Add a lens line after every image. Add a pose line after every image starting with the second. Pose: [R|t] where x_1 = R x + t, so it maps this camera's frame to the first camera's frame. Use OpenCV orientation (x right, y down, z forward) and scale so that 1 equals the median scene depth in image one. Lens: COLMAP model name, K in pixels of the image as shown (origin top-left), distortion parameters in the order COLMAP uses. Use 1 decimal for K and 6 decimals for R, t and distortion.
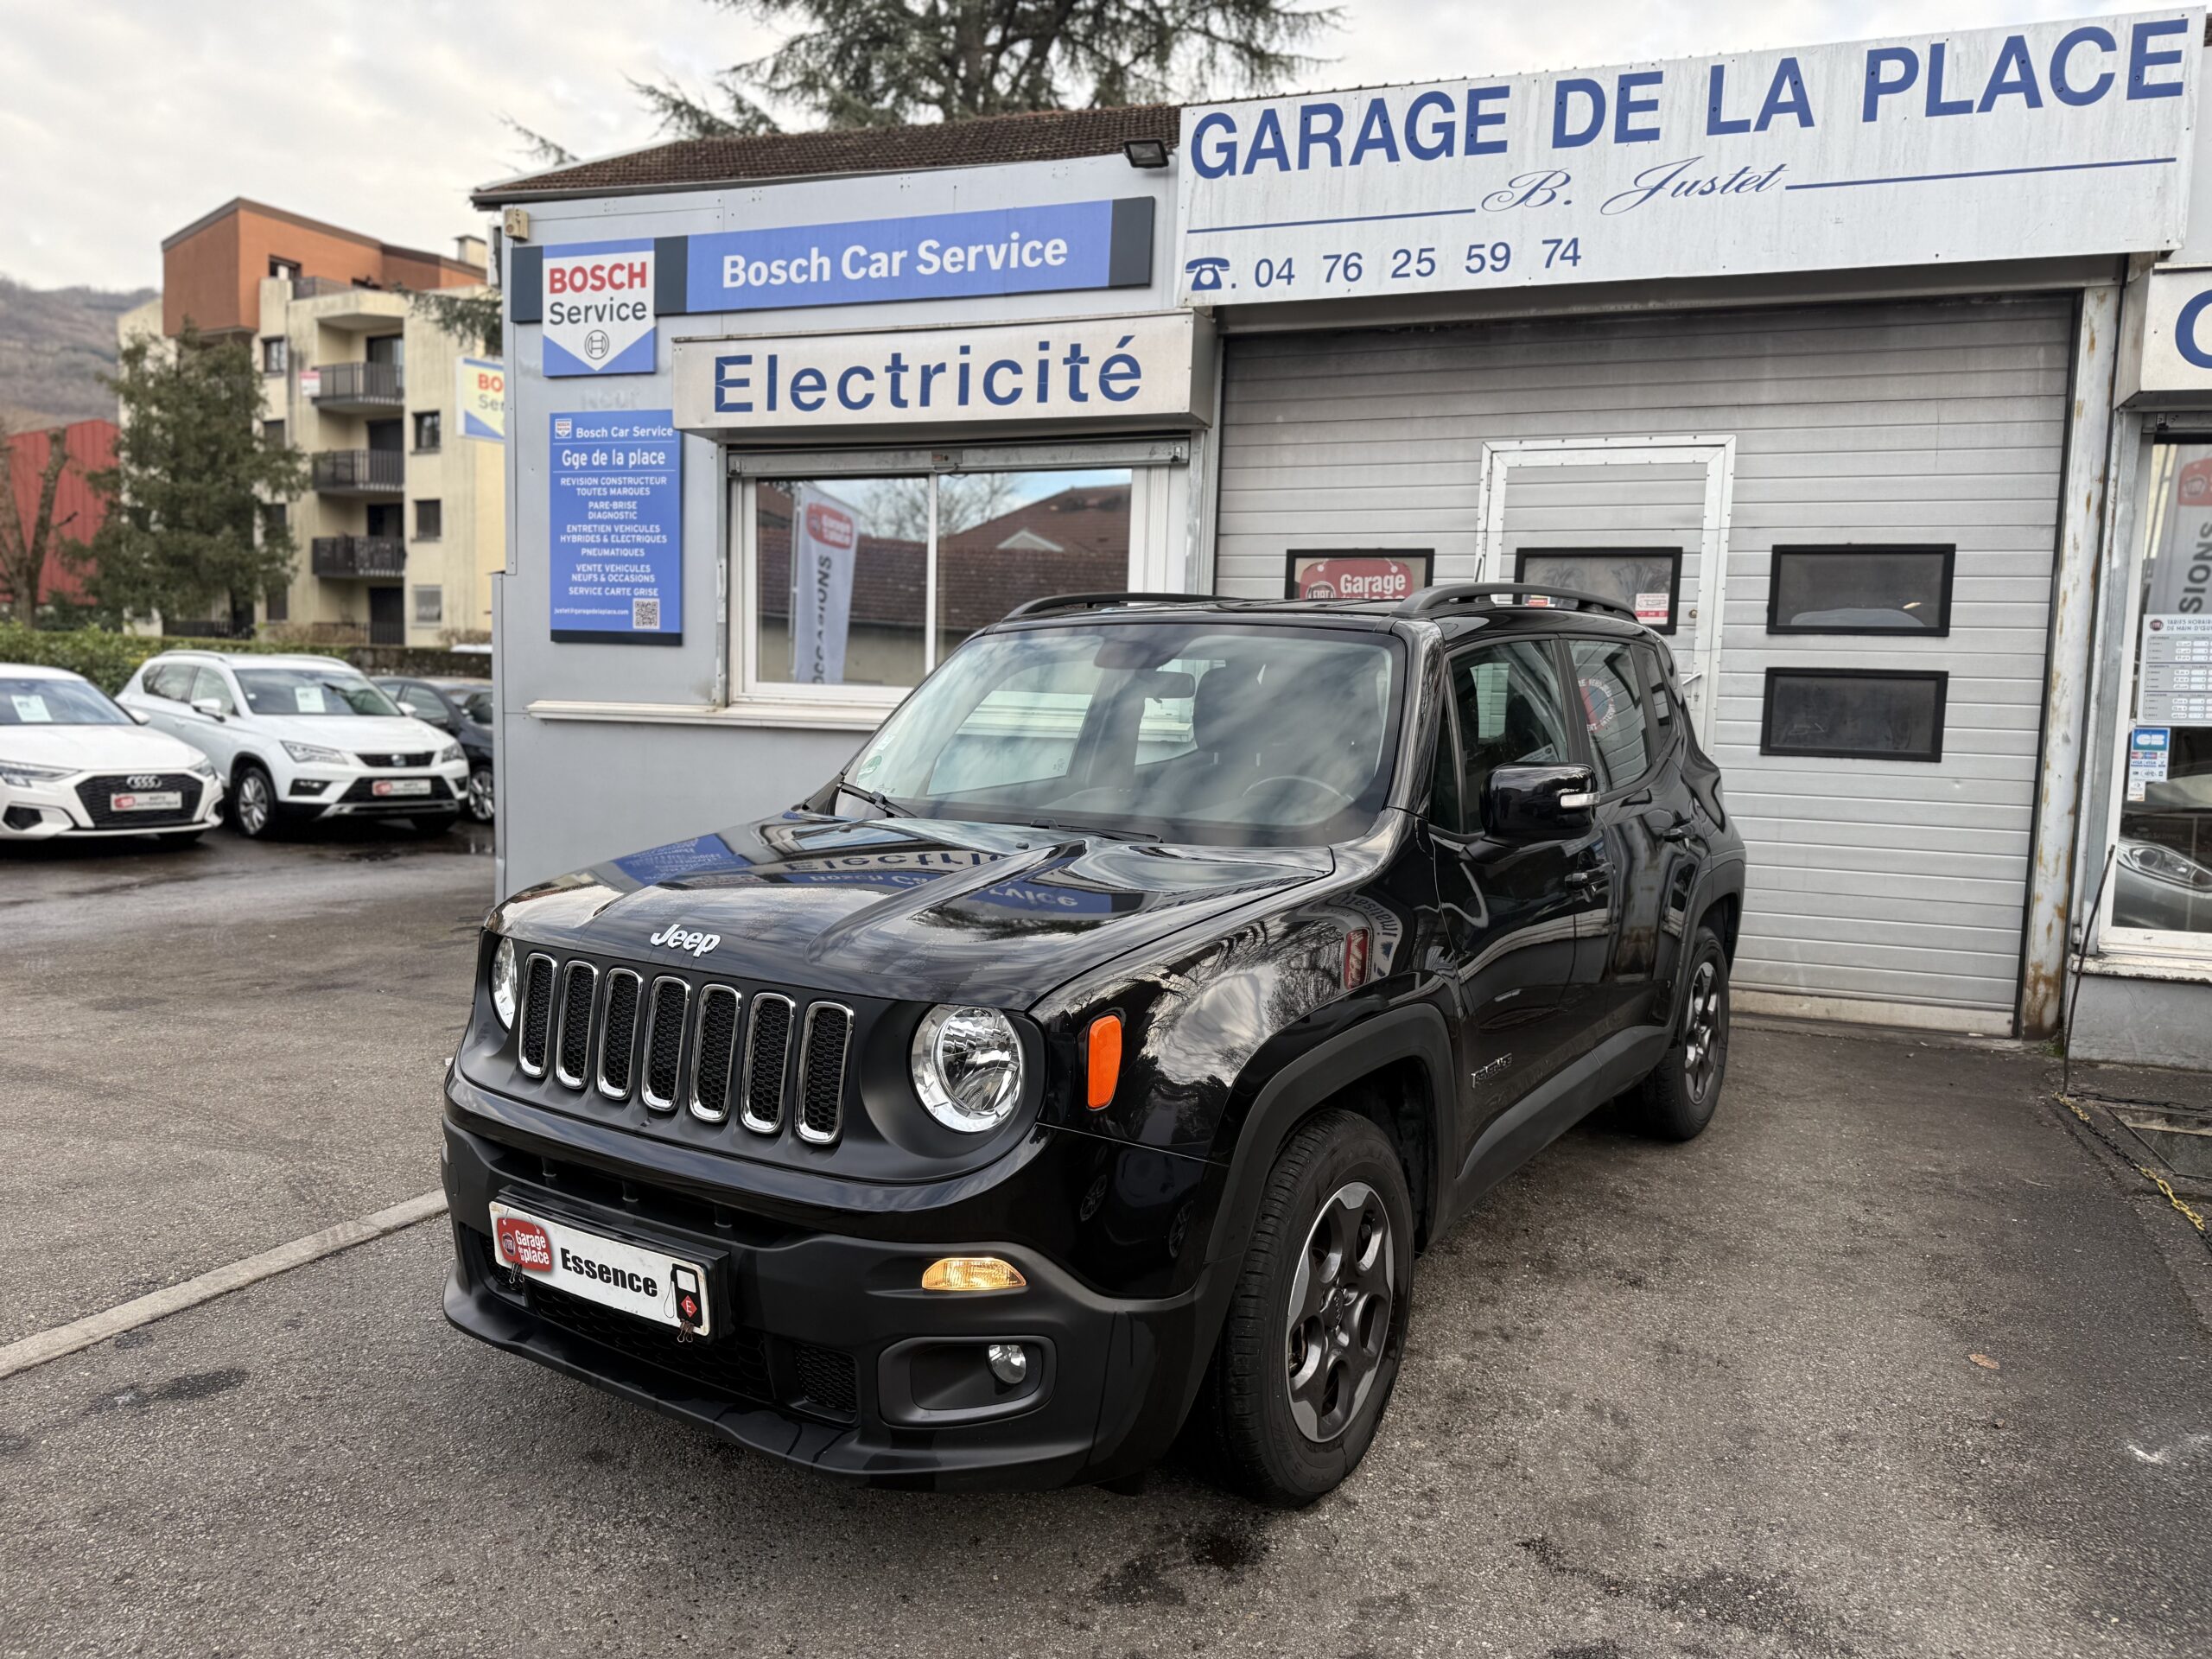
lens RADIAL K [[1535.9, 0, 1106.0], [0, 1535.9, 829.5], [0, 0, 1]] dist [0.048238, -0.064064]
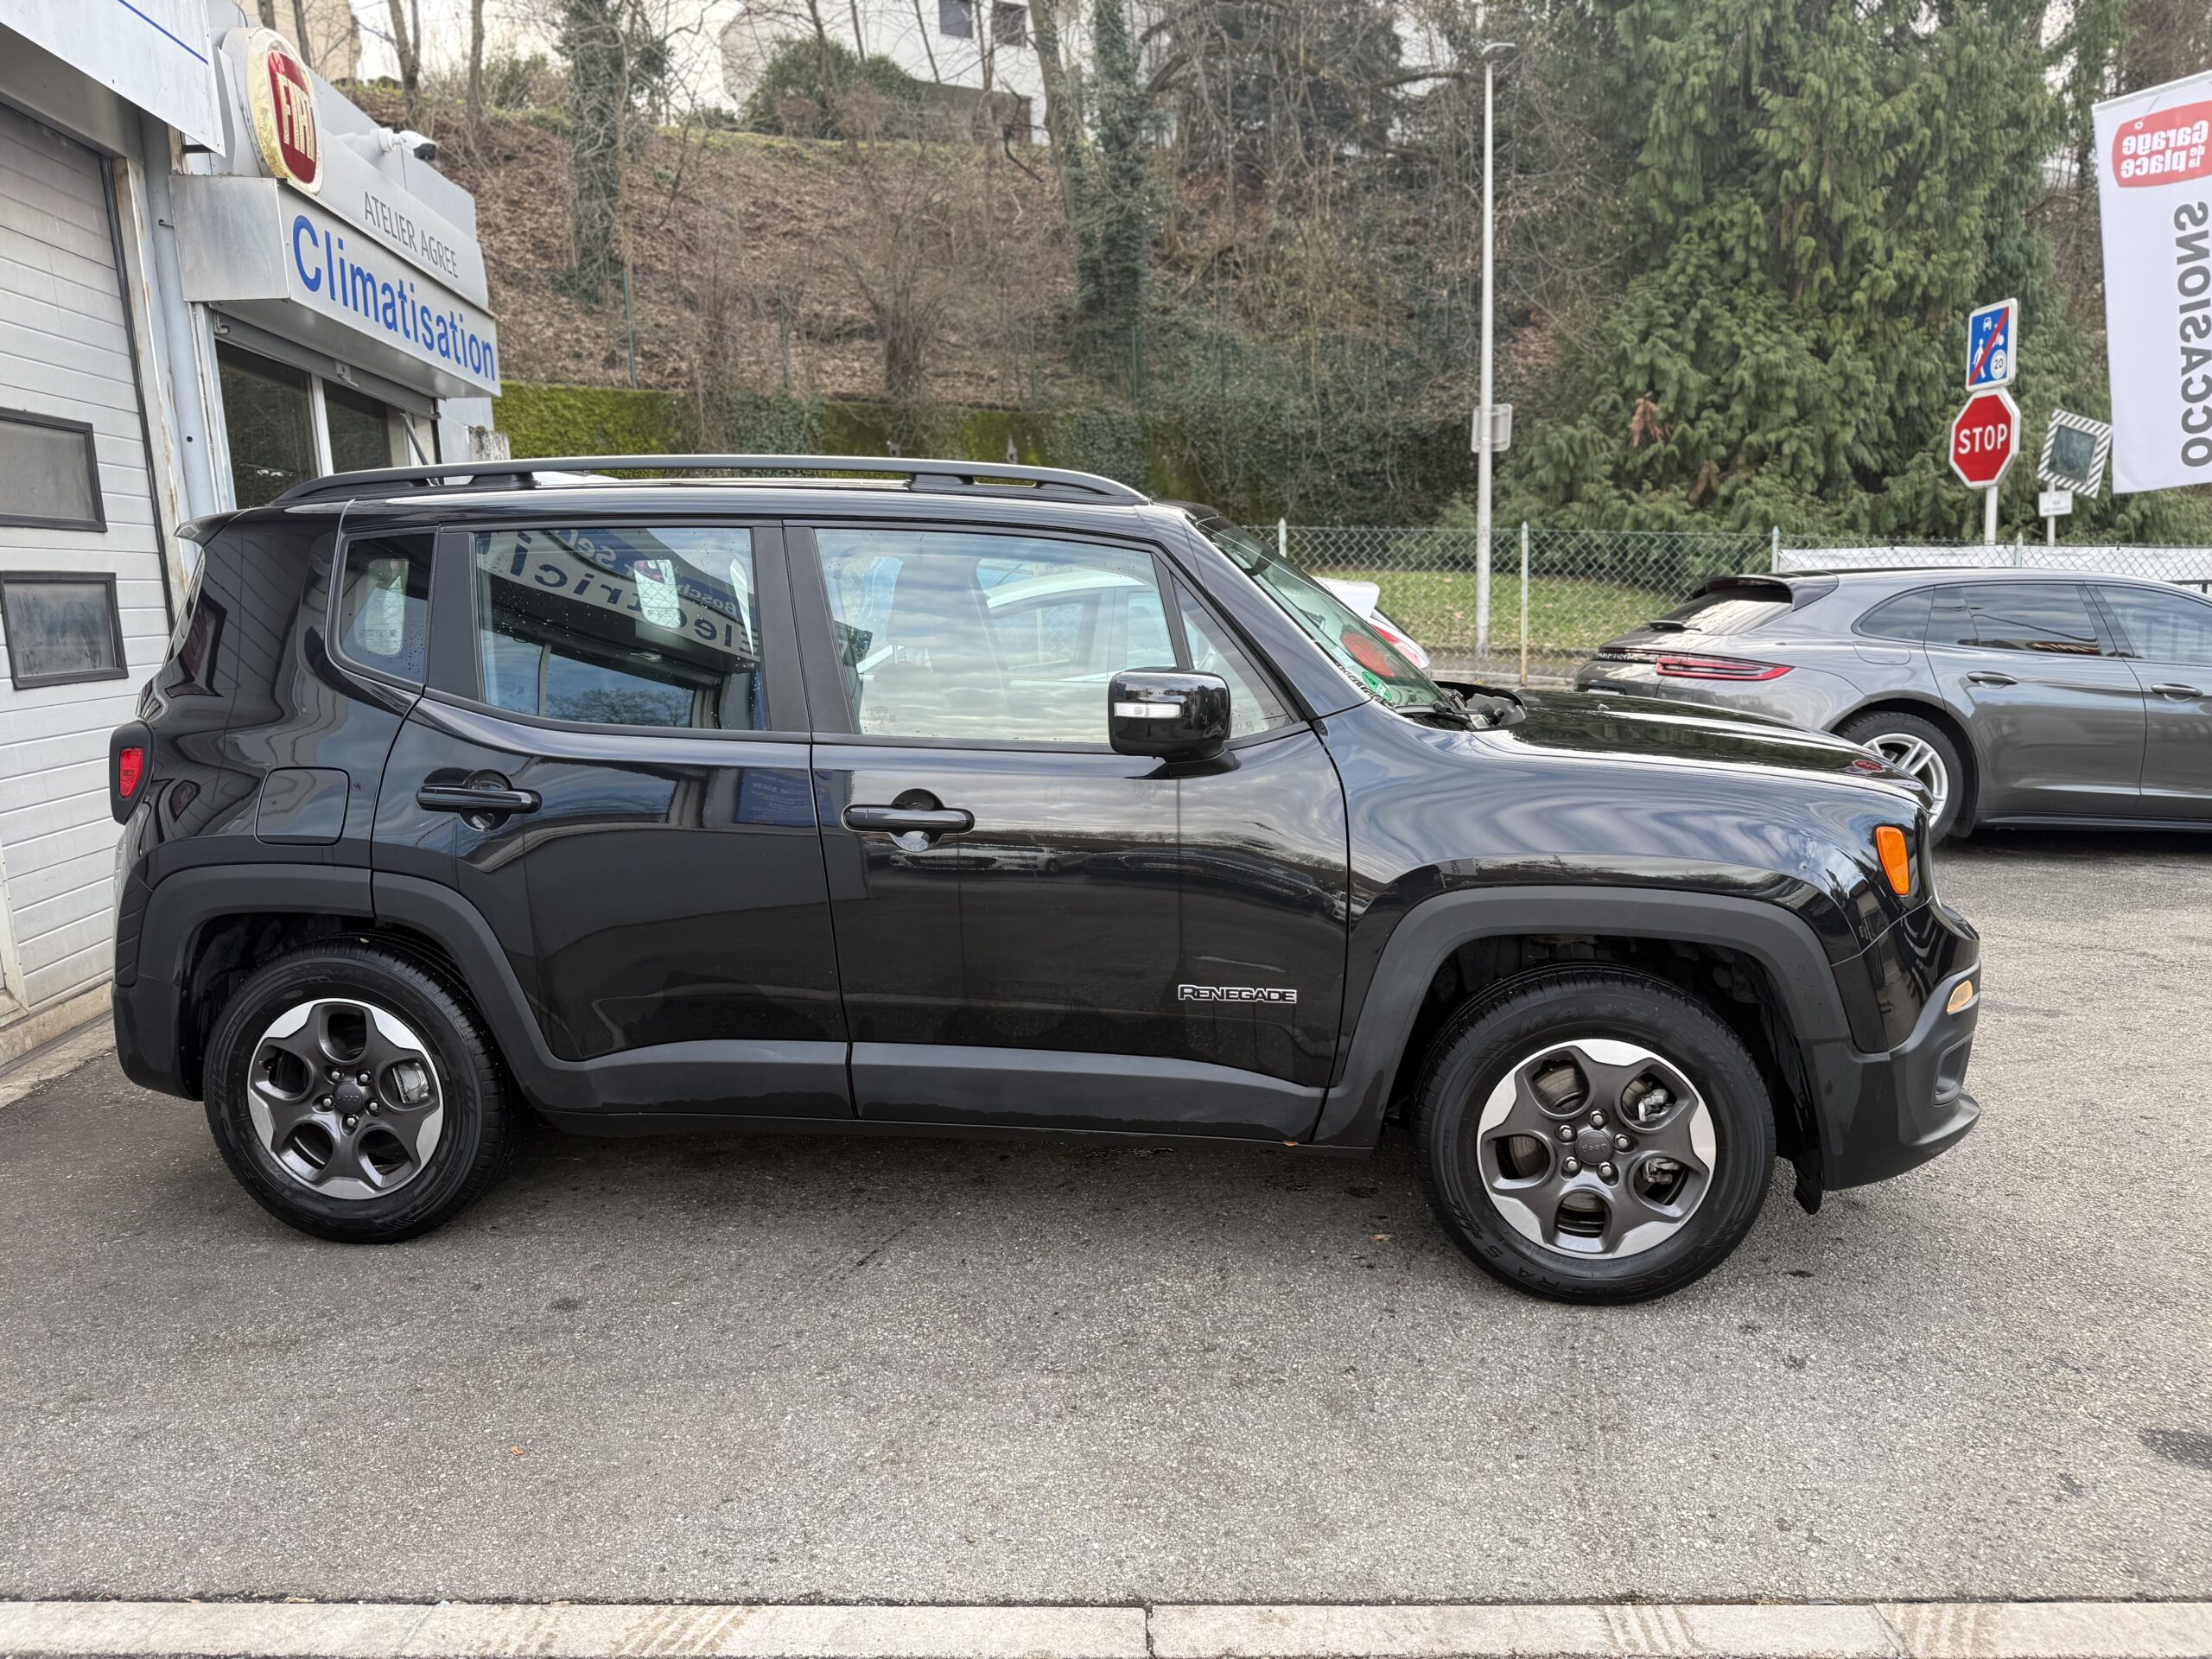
lens RADIAL K [[1535.9, 0, 1106.0], [0, 1535.9, 829.5], [0, 0, 1]] dist [0.048238, -0.064064]
pose [[-0.427532, -0.162120, 0.889344, -0.494192], [0.094371, 0.970408, 0.222265, -0.103262], [-0.899061, 0.178954, -0.399581, 0.875257]]
